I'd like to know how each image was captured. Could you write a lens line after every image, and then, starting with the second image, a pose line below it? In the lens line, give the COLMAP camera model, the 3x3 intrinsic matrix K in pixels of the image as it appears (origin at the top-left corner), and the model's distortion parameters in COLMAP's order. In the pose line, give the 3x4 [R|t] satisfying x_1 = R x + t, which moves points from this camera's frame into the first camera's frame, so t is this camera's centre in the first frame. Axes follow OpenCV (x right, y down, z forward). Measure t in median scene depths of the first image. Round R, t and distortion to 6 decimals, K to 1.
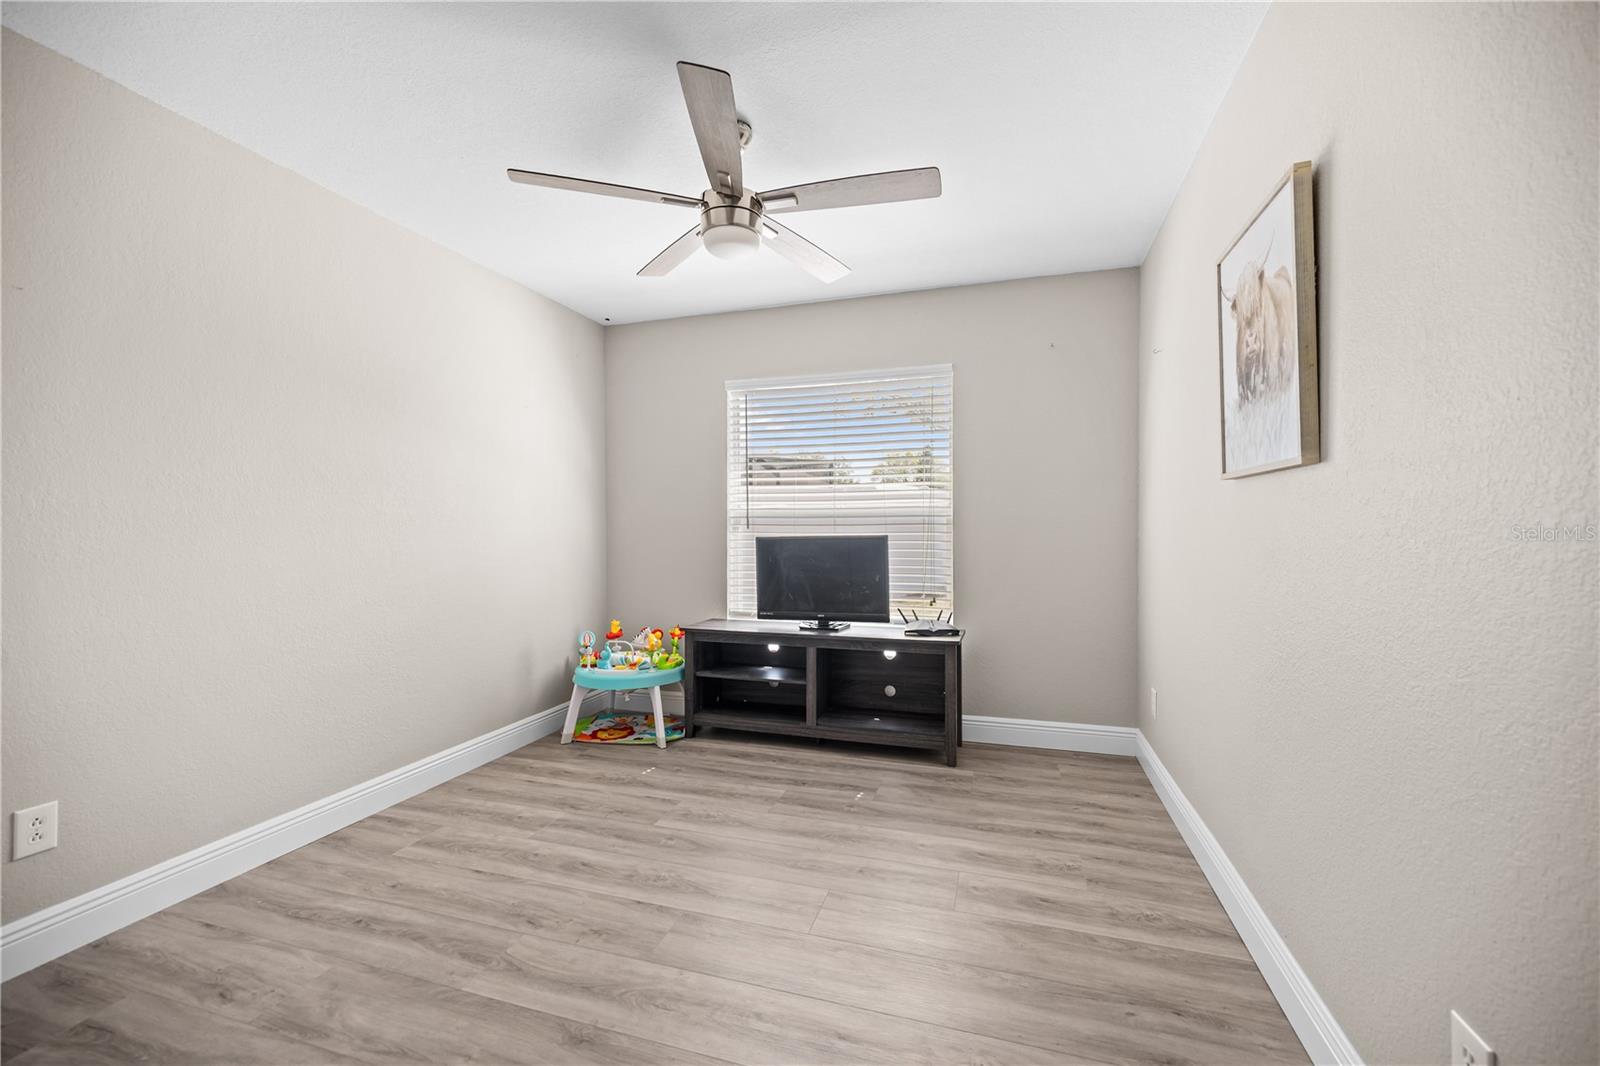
lens RADIAL K [[631.1, 0, 800.2], [0, 631.1, 528.7], [0, 0, 1]] dist [-0.001495, -0.000176]
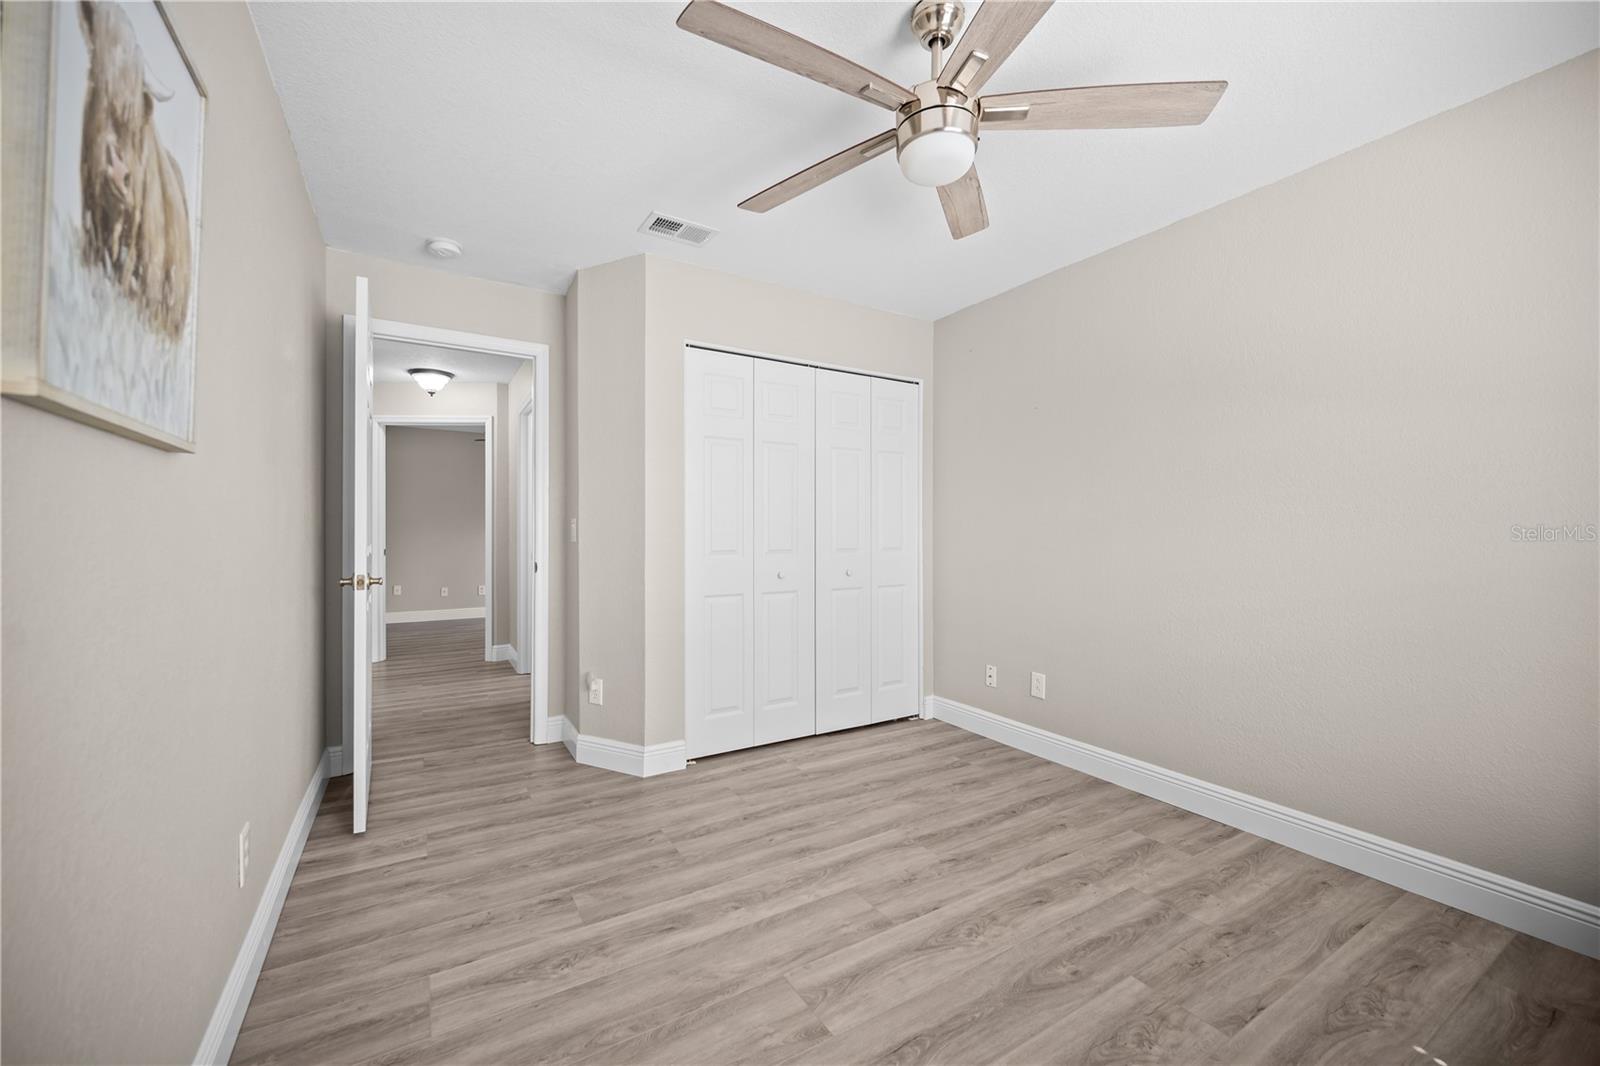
lens RADIAL K [[631.1, 0, 800.2], [0, 631.1, 528.7], [0, 0, 1]] dist [-0.001495, -0.000176]
pose [[-0.658238, 0.000258, -0.752810, 0.536865], [0.004728, 0.999982, -0.003792, 0.000117], [0.752795, -0.006055, -0.658227, 1.276059]]
